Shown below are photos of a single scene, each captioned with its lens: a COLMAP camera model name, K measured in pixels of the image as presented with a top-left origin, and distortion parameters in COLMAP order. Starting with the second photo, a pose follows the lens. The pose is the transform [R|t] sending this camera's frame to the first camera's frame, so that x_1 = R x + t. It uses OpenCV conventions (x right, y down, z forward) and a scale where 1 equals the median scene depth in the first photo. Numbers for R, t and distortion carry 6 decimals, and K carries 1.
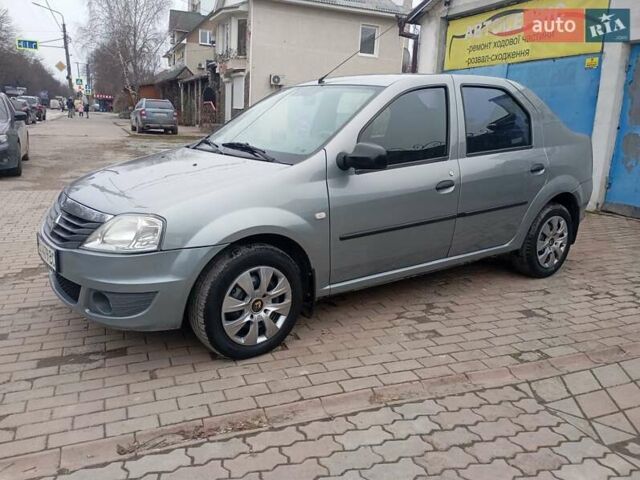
lens RADIAL K [[529.3, 0, 320.0], [0, 529.3, 240.0], [0, 0, 1]] dist [0.074629, -0.098911]
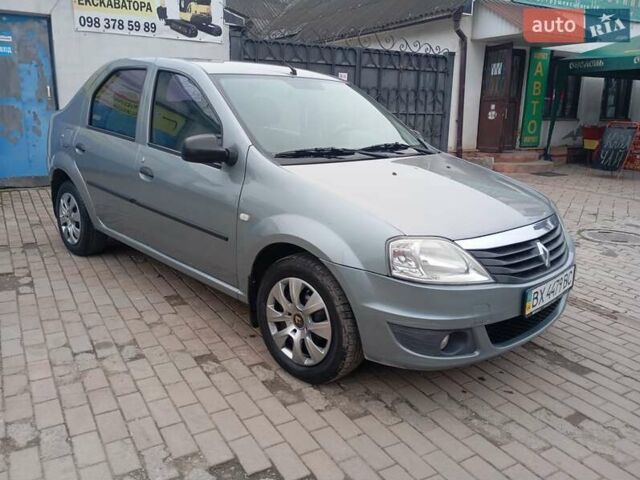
lens RADIAL K [[527.2, 0, 320.0], [0, 527.2, 240.0], [0, 0, 1]] dist [0.040961, 0.000638]
pose [[-0.172907, -0.278958, 0.944609, -1.326422], [0.192072, 0.931091, 0.310124, -0.416756], [-0.966029, 0.235056, -0.107412, 1.543452]]
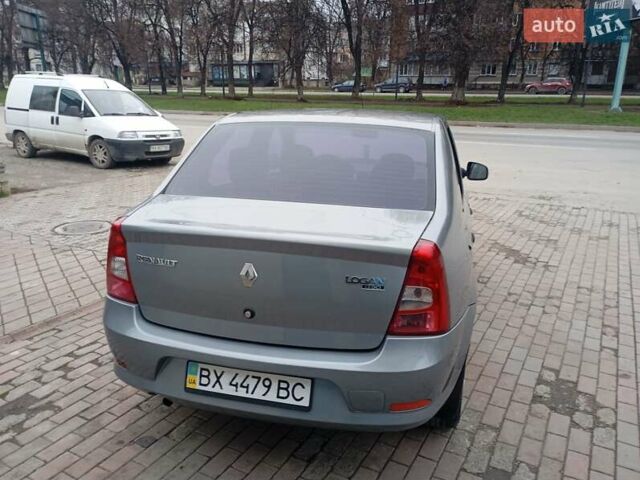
lens RADIAL K [[529.3, 0, 320.0], [0, 529.3, 240.0], [0, 0, 1]] dist [0.074629, -0.098911]
pose [[-0.759447, 0.141149, -0.635072, 1.130730], [-0.181494, 0.891455, 0.415171, -0.711376], [0.624740, 0.430562, -0.651396, 2.469128]]
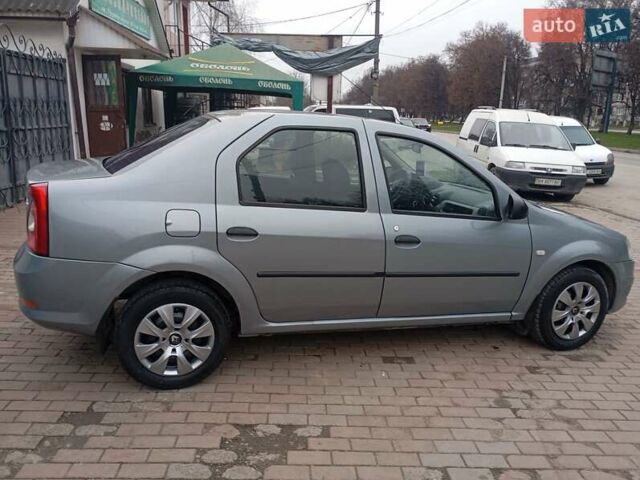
lens RADIAL K [[529.3, 0, 320.0], [0, 529.3, 240.0], [0, 0, 1]] dist [0.074629, -0.098911]
pose [[-0.950312, -0.137956, 0.279061, -0.229291], [-0.000494, 0.897109, 0.441808, -0.781686], [-0.311298, 0.419718, -0.852602, 2.819299]]
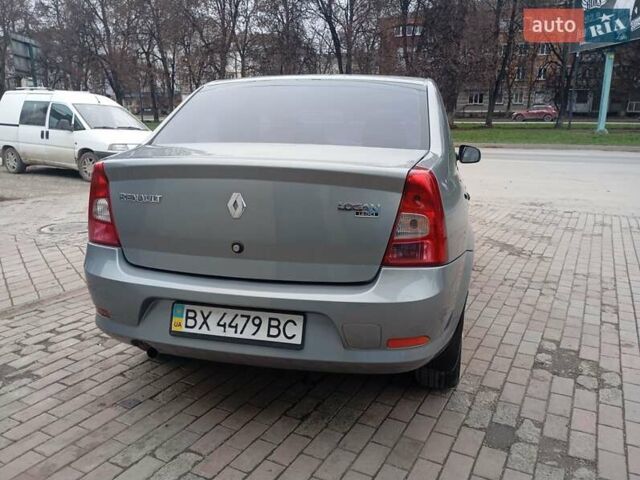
lens RADIAL K [[529.3, 0, 320.0], [0, 529.3, 240.0], [0, 0, 1]] dist [0.074629, -0.098911]
pose [[-0.748841, 0.112495, -0.653132, 1.127309], [-0.179030, 0.914515, 0.362782, -0.575995], [0.638110, 0.388596, -0.664687, 2.504119]]
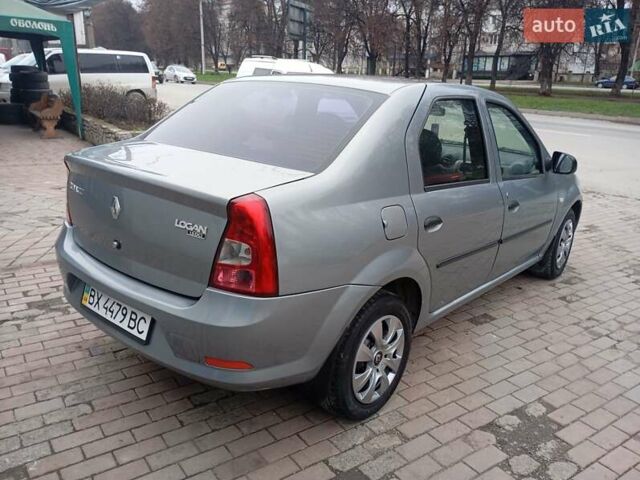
lens RADIAL K [[529.3, 0, 320.0], [0, 529.3, 240.0], [0, 0, 1]] dist [0.074629, -0.098911]
pose [[-0.966064, 0.006598, -0.258219, 0.651621], [-0.125584, 0.861572, 0.491857, -0.733765], [0.225719, 0.507593, -0.831505, 2.706908]]
